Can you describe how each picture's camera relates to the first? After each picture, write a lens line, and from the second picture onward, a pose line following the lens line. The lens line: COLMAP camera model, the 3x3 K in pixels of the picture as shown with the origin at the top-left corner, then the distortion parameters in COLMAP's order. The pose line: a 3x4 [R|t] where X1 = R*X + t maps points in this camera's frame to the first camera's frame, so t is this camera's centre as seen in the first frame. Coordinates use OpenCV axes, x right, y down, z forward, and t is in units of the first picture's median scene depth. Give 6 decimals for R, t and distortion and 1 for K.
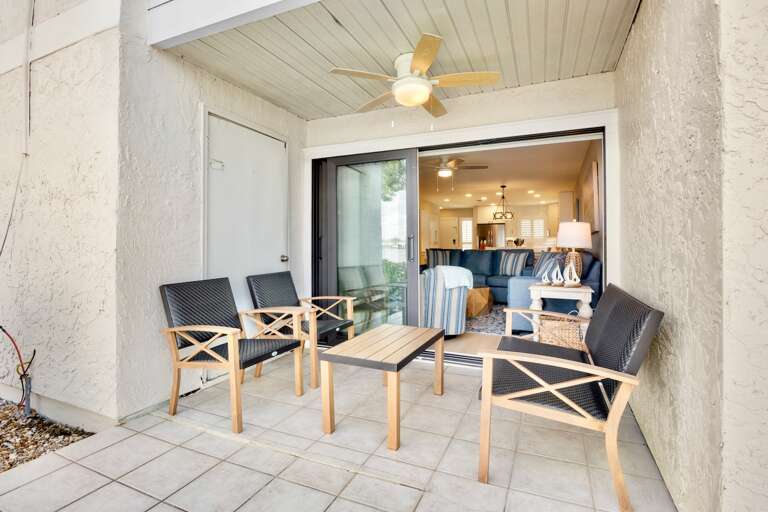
lens RADIAL K [[382.5, 0, 390.5], [0, 382.5, 249.6], [0, 0, 1]] dist [-0.011037, -0.005305]
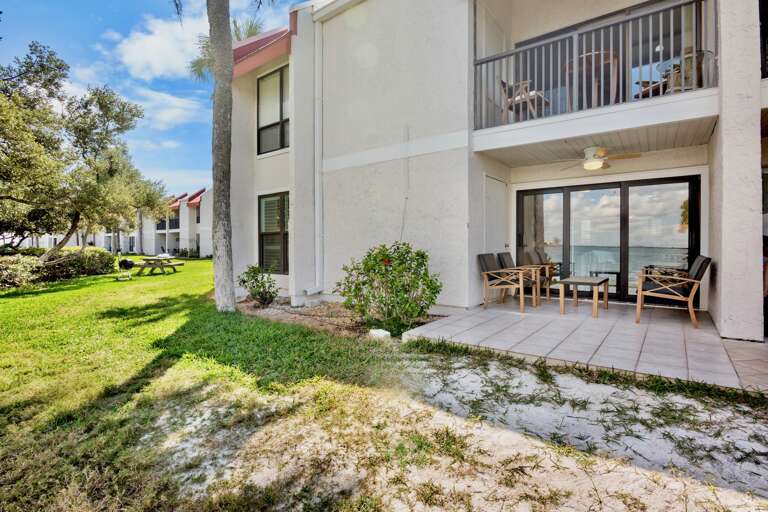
lens RADIAL K [[382.5, 0, 377.8], [0, 382.5, 249.6], [0, 0, 1]] dist [-0.011037, -0.005305]
pose [[0.968937, 0.008597, -0.247160, -0.609966], [-0.004753, 0.999858, 0.016142, 0.025976], [0.247264, -0.014466, 0.968840, -1.419820]]
